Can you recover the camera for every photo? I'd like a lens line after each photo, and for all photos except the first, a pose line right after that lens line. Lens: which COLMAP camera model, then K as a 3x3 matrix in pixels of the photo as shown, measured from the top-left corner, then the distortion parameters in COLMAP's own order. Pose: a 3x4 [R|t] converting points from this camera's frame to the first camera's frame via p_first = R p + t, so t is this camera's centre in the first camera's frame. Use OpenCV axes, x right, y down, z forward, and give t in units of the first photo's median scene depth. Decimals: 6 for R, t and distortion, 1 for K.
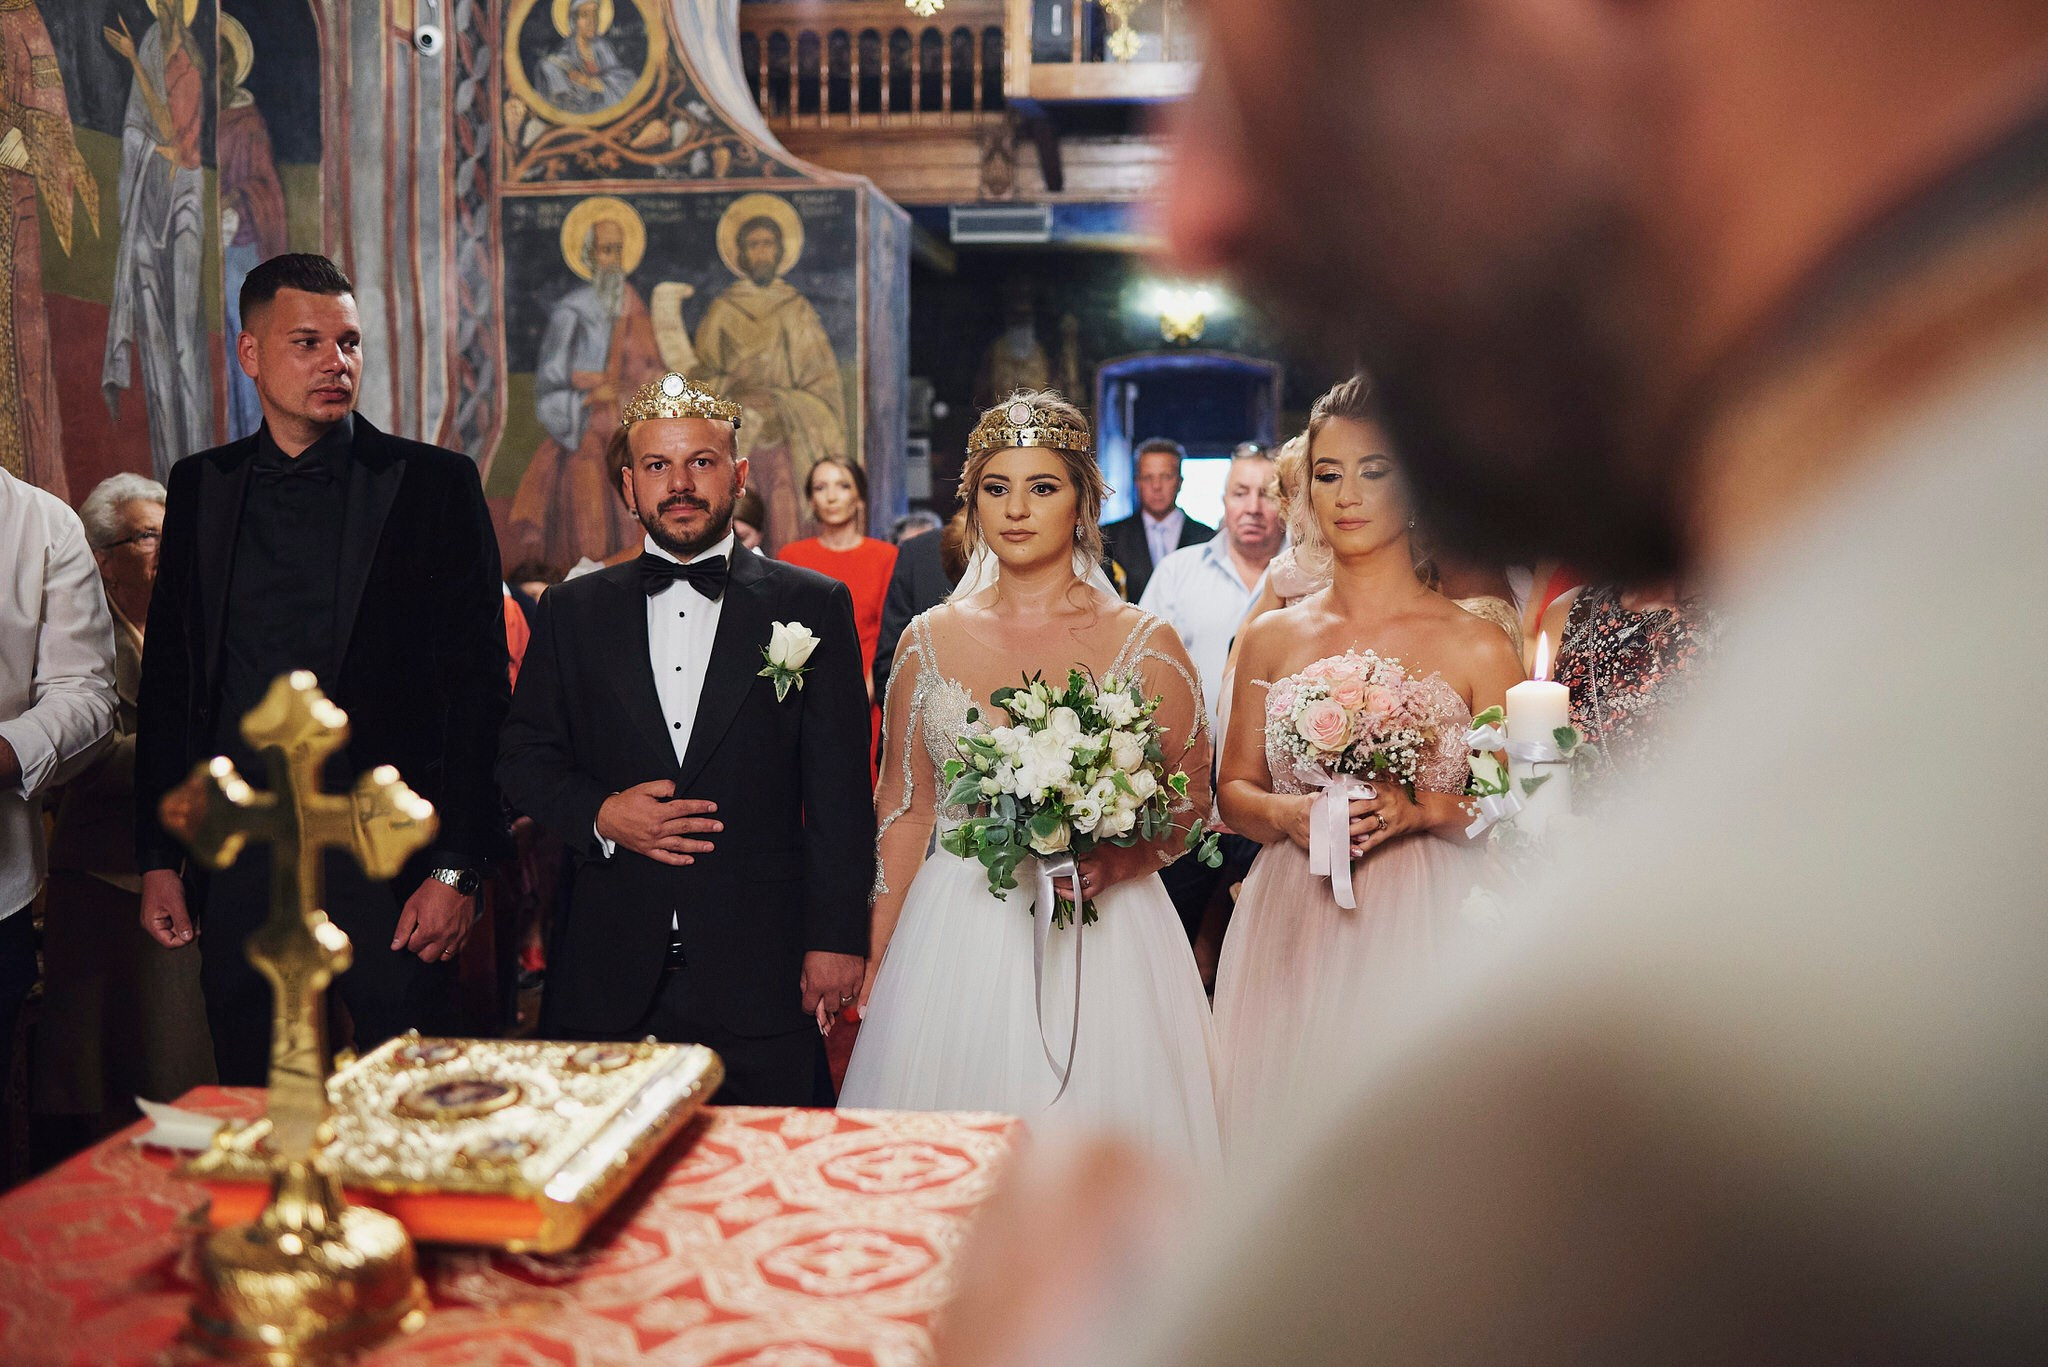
lens RADIAL K [[2073.8, 0, 1024.0], [0, 2073.8, 683.5], [0, 0, 1]] dist [-0.075182, 0.030265]
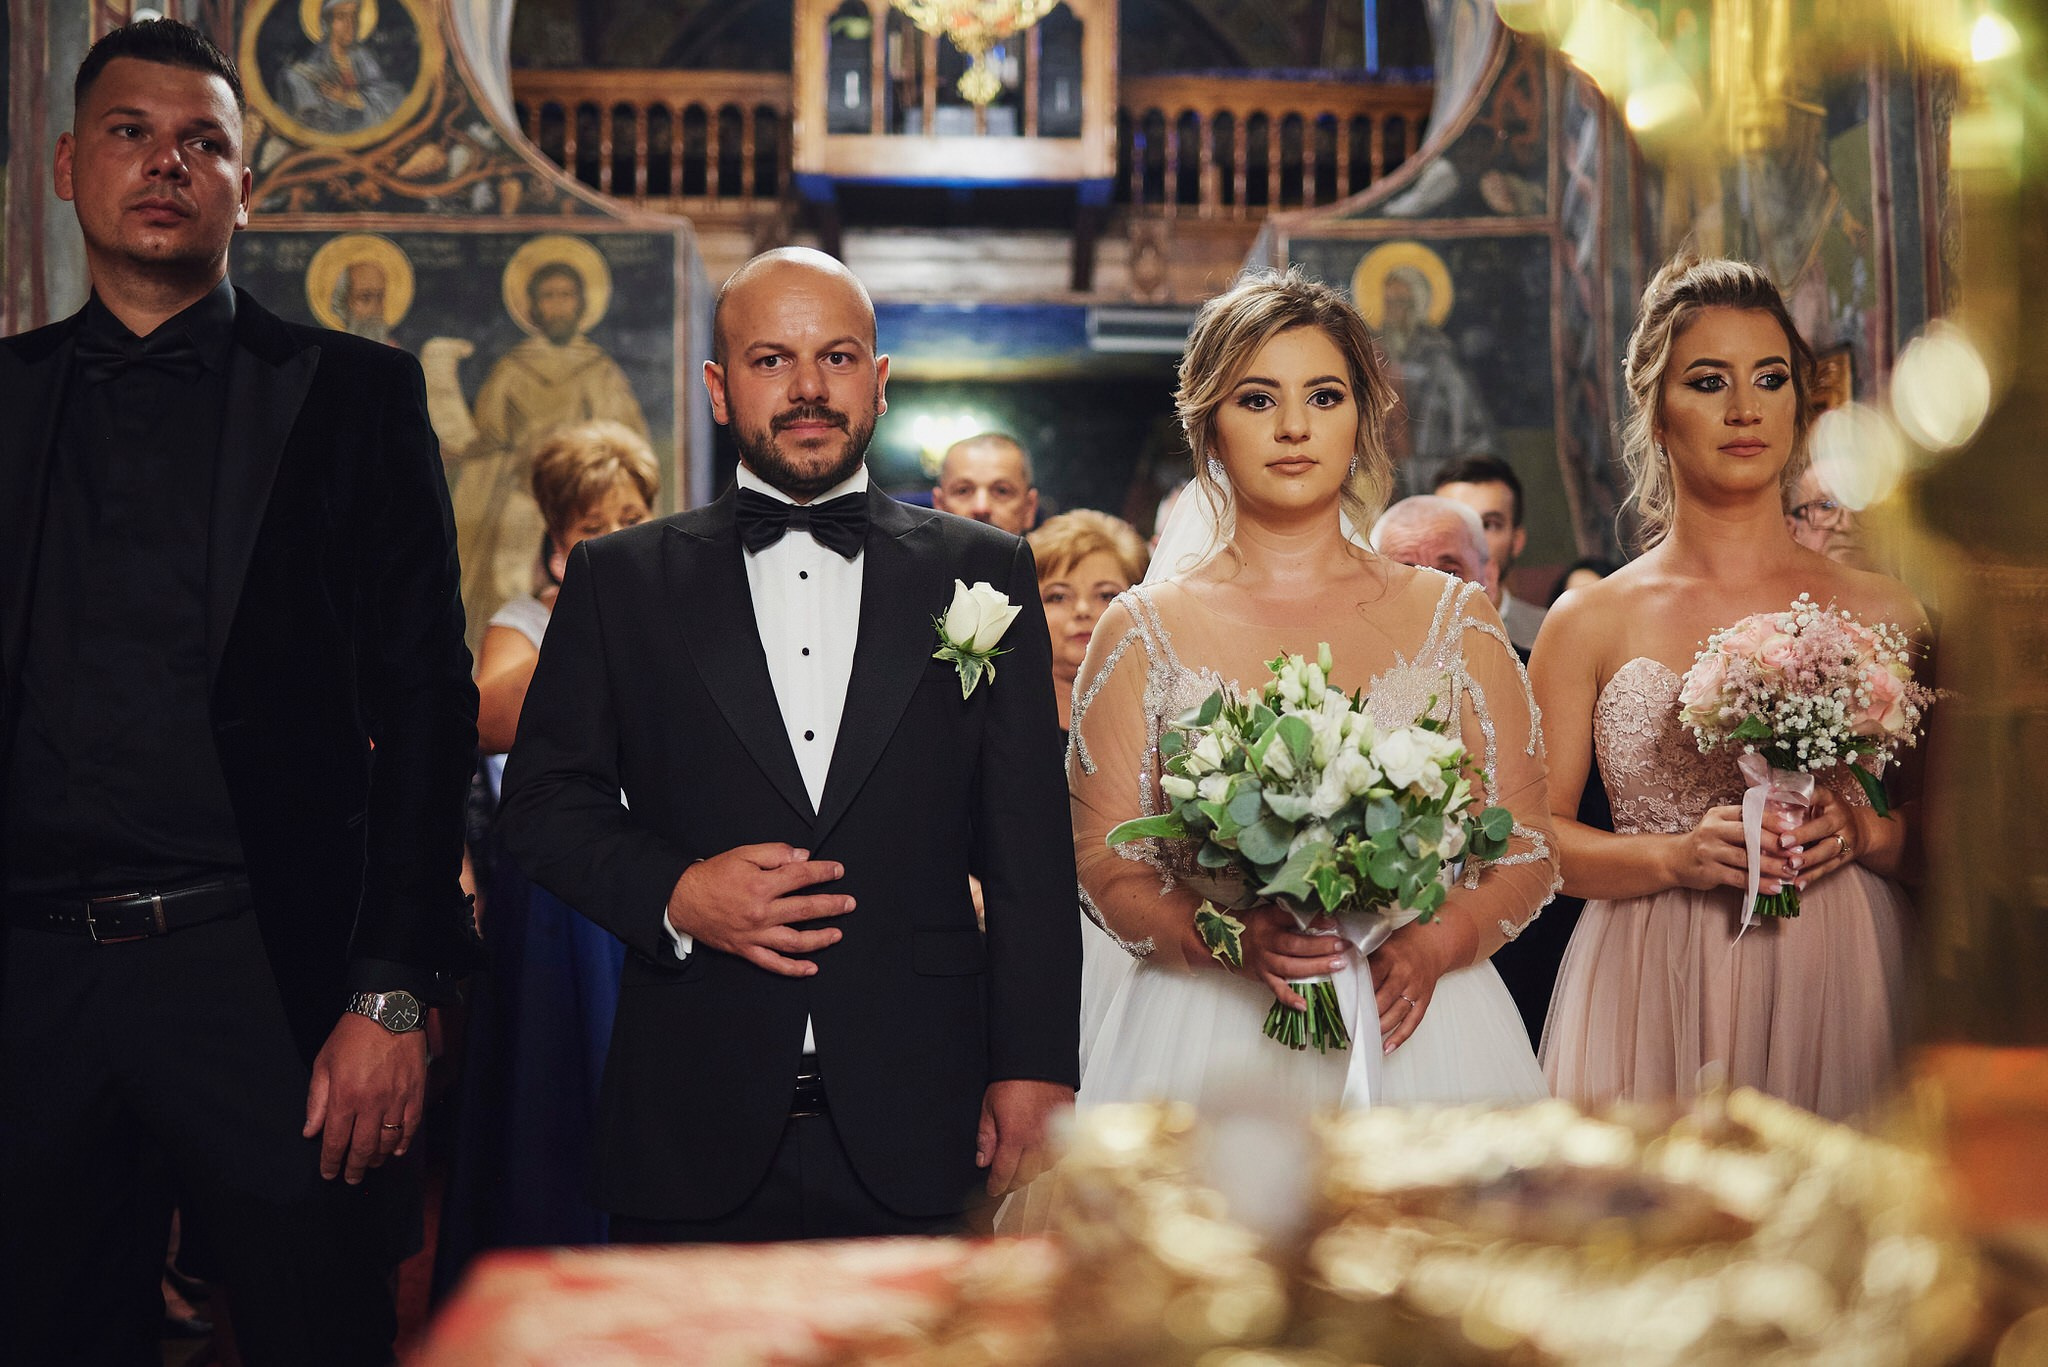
lens RADIAL K [[2073.8, 0, 1024.0], [0, 2073.8, 683.5], [0, 0, 1]] dist [-0.075182, 0.030265]
pose [[0.979529, -0.008582, 0.201120, -0.112120], [0.029964, 0.994177, -0.103513, 0.033942], [-0.199060, 0.107420, 0.974082, 0.172505]]
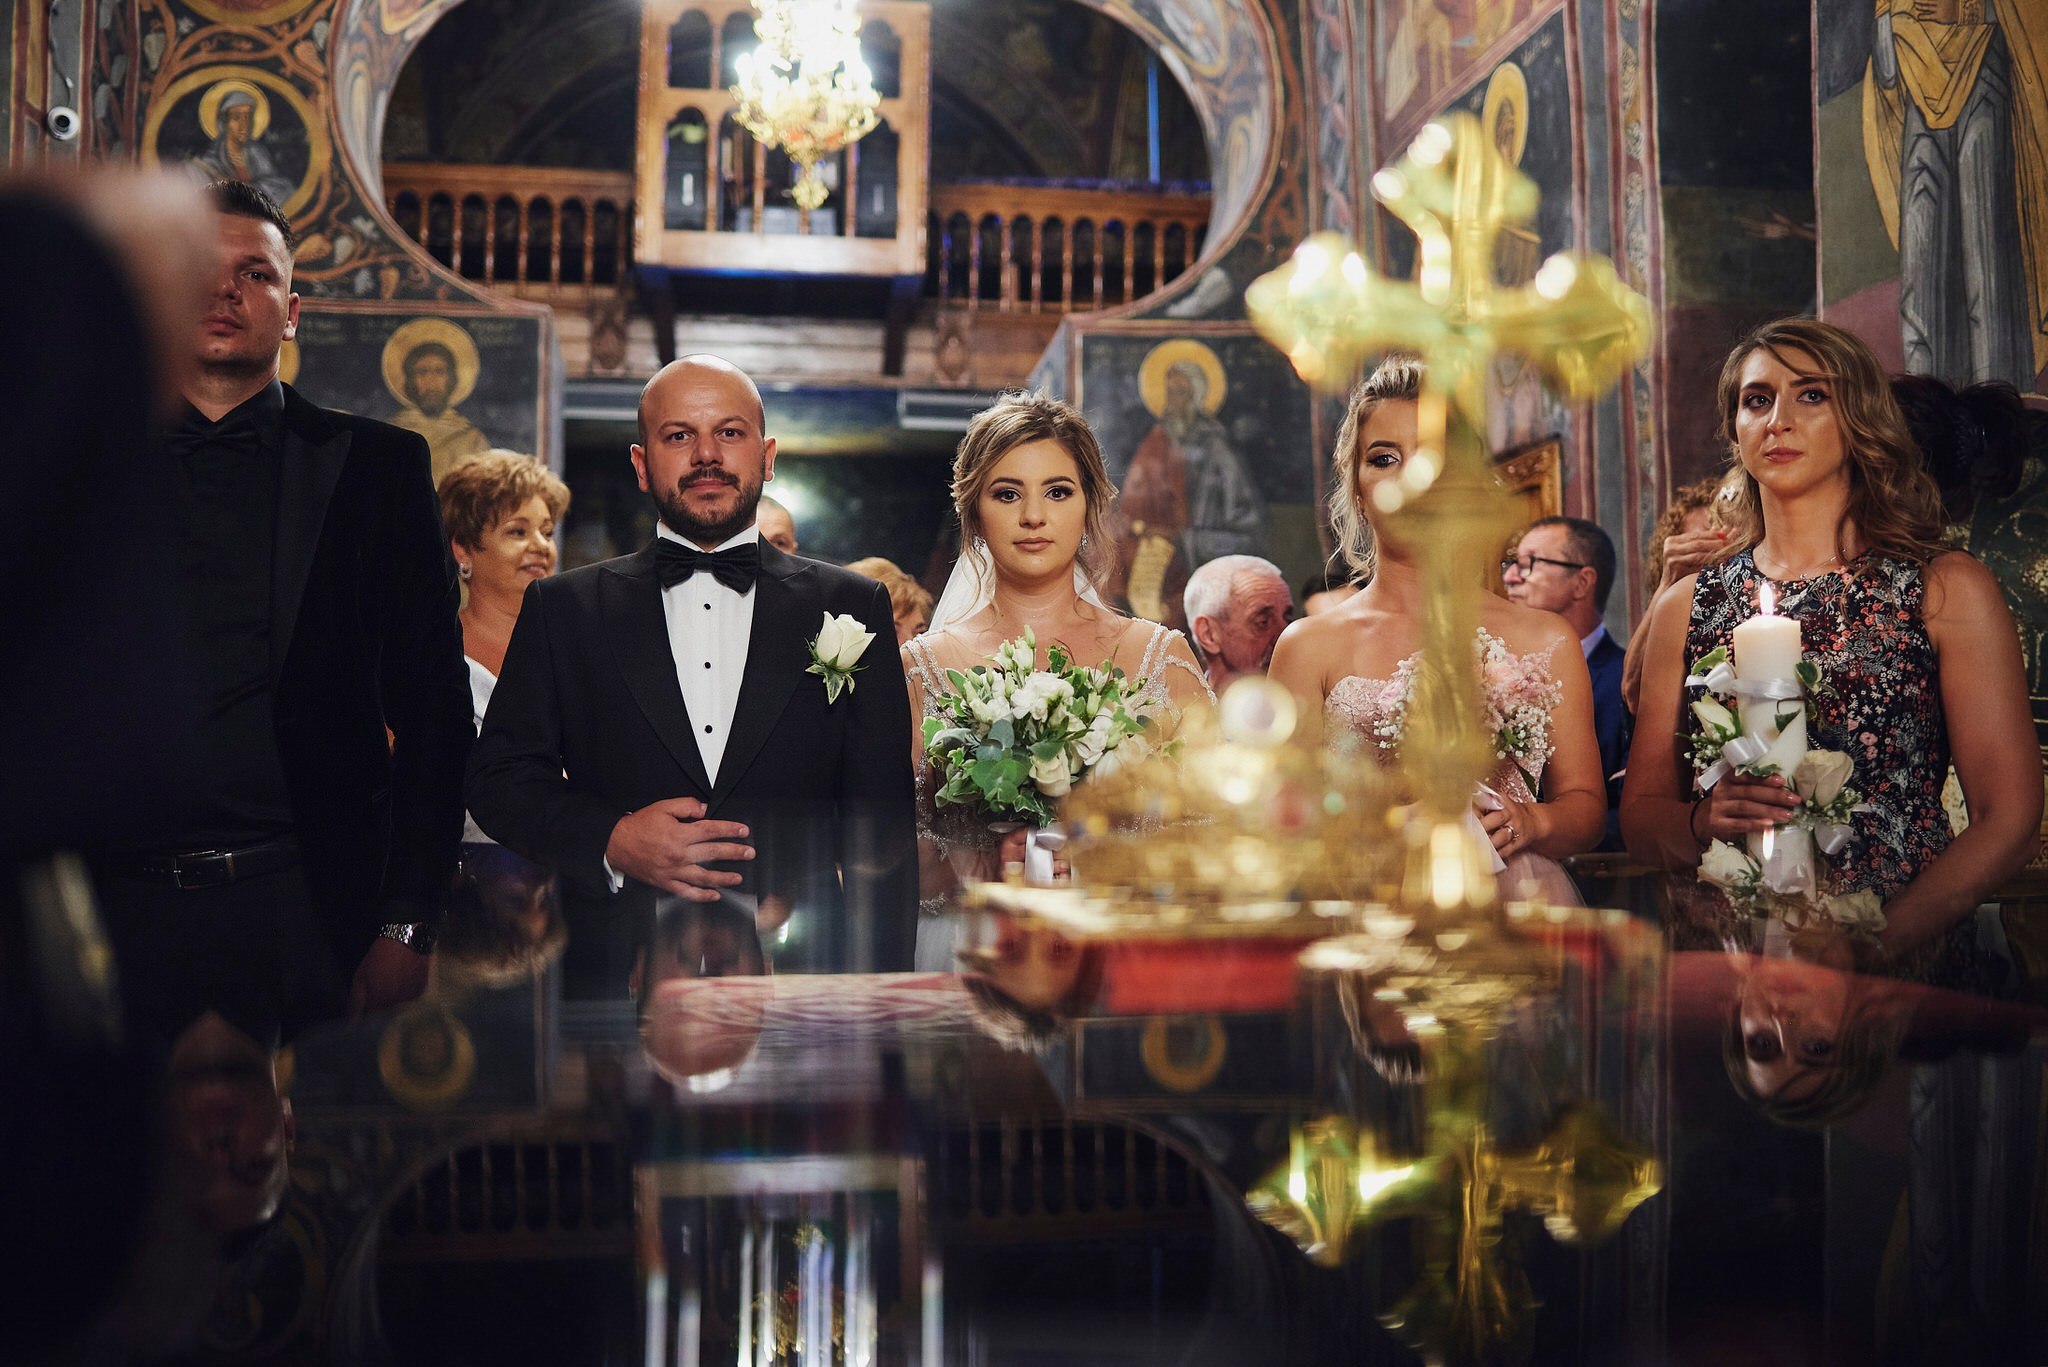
lens RADIAL K [[2047.1, 0, 1031.7], [0, 2047.1, 690.3], [0, 0, 1]] dist [-0.104442, 0.077553]
pose [[0.951817, 0.003633, 0.306646, -0.149402], [0.038737, 0.990496, -0.131971, 0.057703], [-0.304211, 0.137490, 0.942630, 0.086345]]
